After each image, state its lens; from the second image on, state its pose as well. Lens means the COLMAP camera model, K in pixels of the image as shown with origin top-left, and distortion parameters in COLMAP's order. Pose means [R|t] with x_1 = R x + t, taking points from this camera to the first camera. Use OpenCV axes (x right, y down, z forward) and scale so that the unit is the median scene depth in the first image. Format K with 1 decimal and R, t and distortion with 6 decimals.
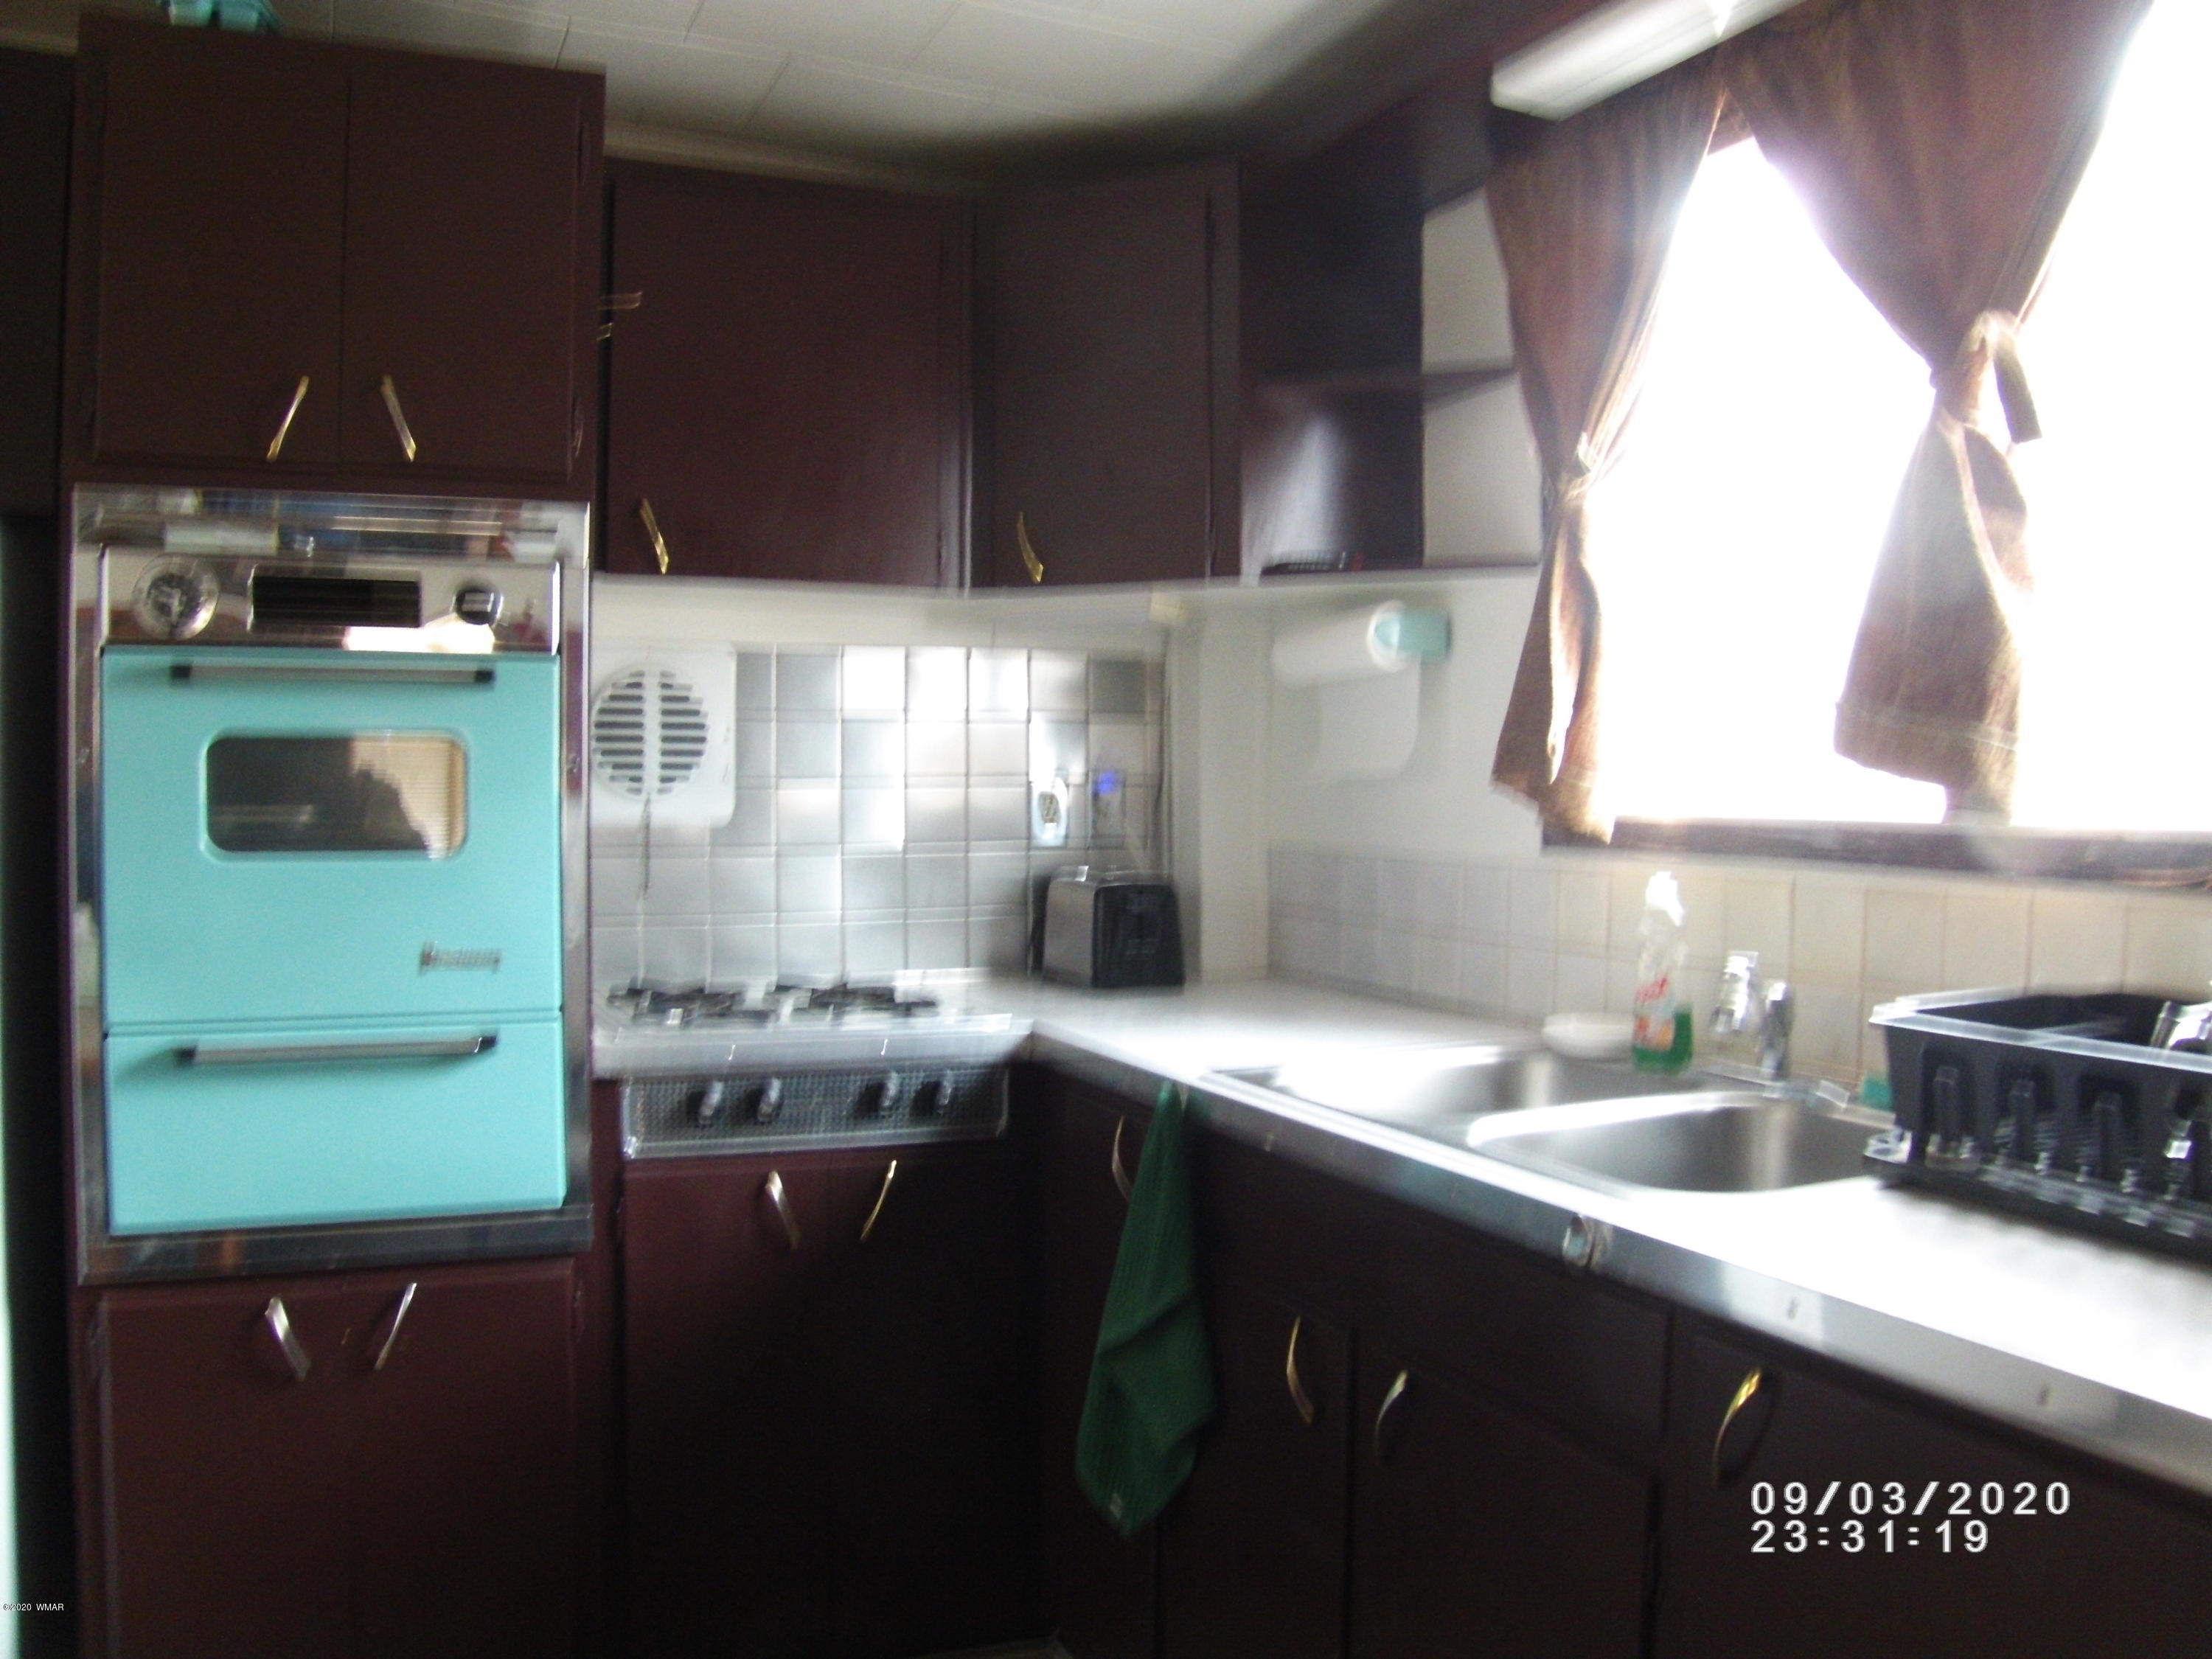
lens RADIAL K [[1838.1, 0, 1091.0], [0, 1838.1, 820.6], [0, 0, 1]] dist [-0.179426, 0.093950]
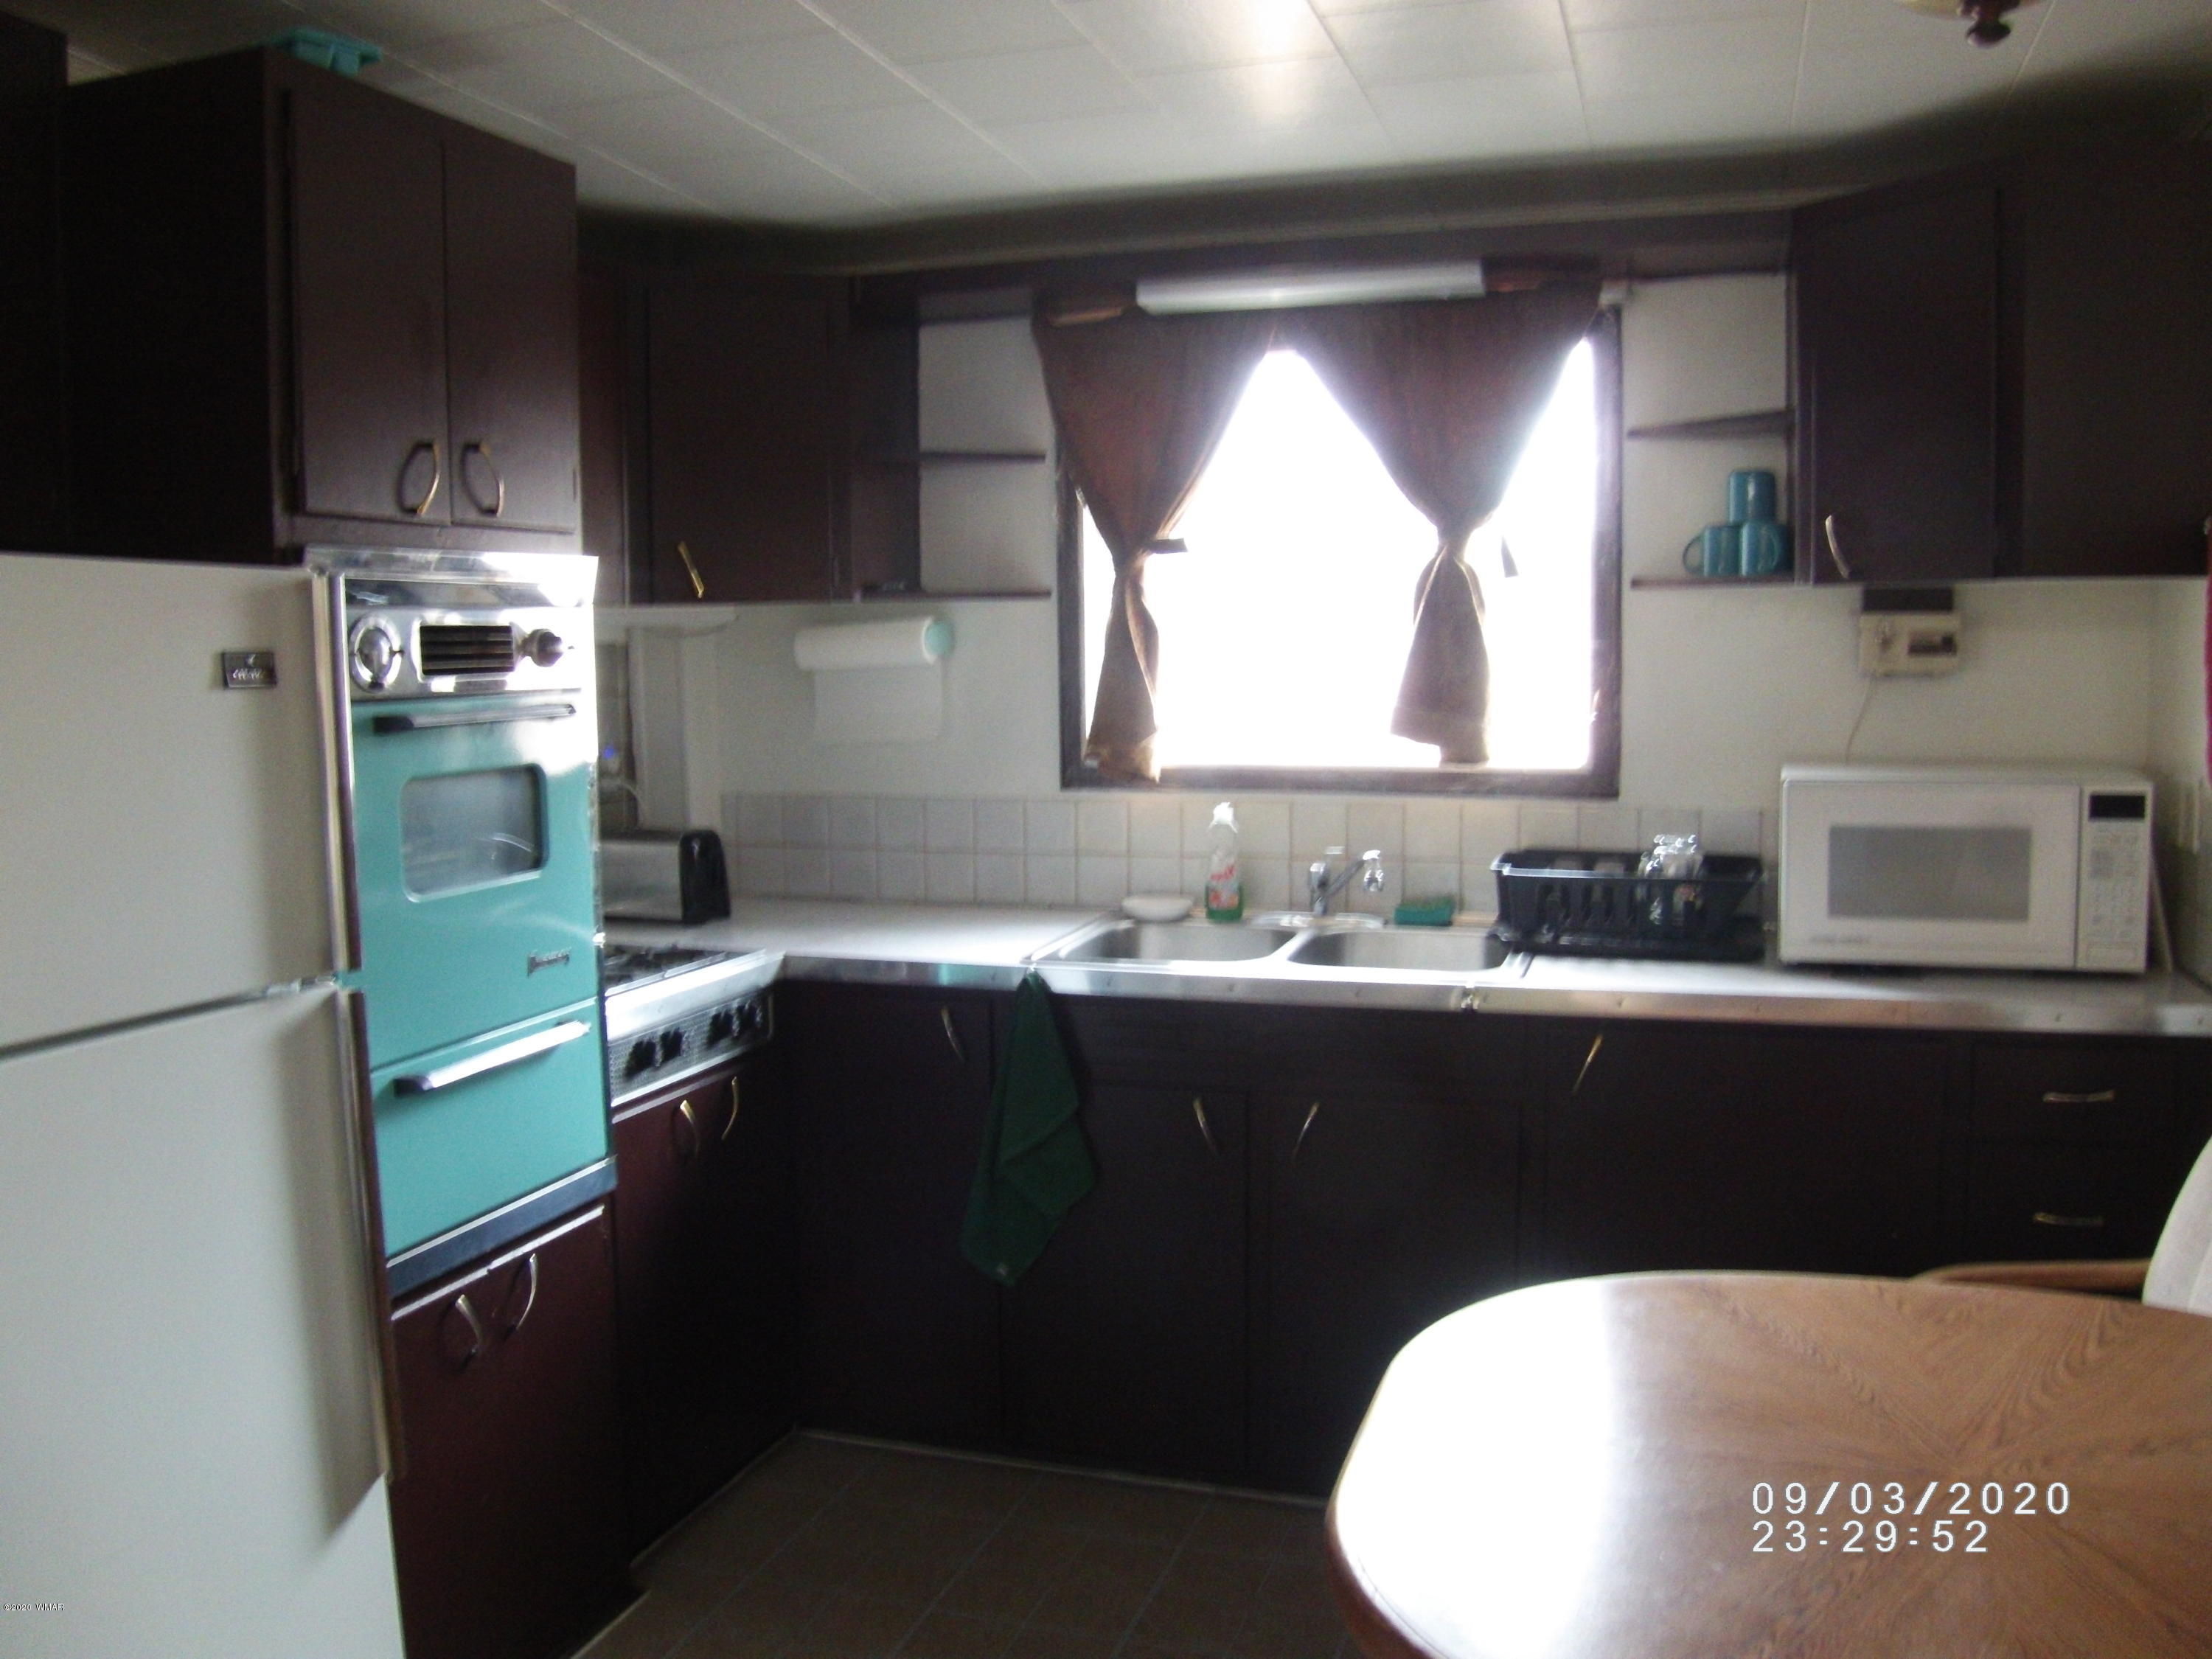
lens RADIAL K [[1833.0, 0, 1135.1], [0, 1833.0, 823.4], [0, 0, 1]] dist [-0.157178, 0.087249]
pose [[0.657457, -0.087121, 0.748439, -0.946443], [0.031232, 0.995590, 0.088454, -0.097423], [-0.752845, -0.034780, 0.657279, -0.025500]]
